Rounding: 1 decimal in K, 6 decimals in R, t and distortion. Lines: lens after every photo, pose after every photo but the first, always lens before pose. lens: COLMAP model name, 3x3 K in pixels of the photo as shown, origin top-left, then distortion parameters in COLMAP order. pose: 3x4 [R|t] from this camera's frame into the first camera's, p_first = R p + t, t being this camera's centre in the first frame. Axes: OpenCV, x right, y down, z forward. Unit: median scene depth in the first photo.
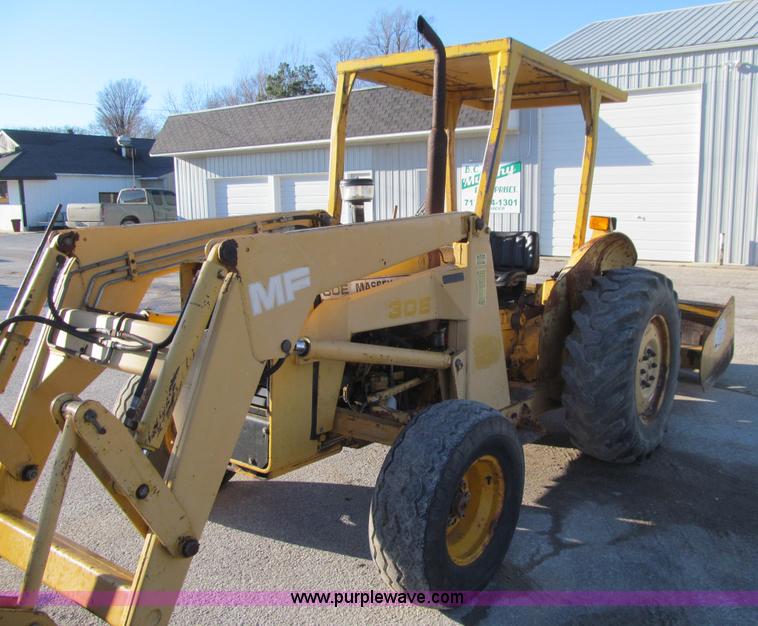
lens RADIAL K [[710.1, 0, 434.4], [0, 710.1, 310.0], [0, 0, 1]] dist [-0.045954, 0.000000]
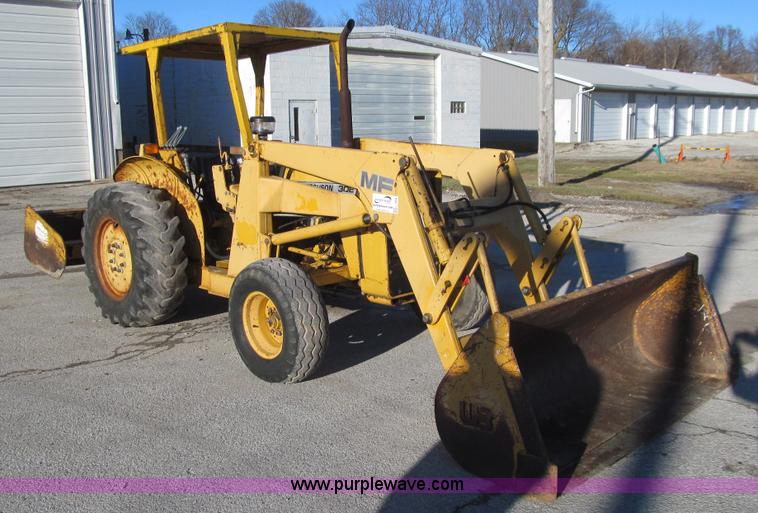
lens RADIAL K [[735.1, 0, 386.7], [0, 735.1, 243.9], [0, 0, 1]] dist [-0.046824, 0.000000]
pose [[0.173300, -0.165785, 0.970815, -1.407892], [0.157121, 0.977759, 0.138923, -0.103577], [-0.972255, 0.128460, 0.195494, 0.525267]]
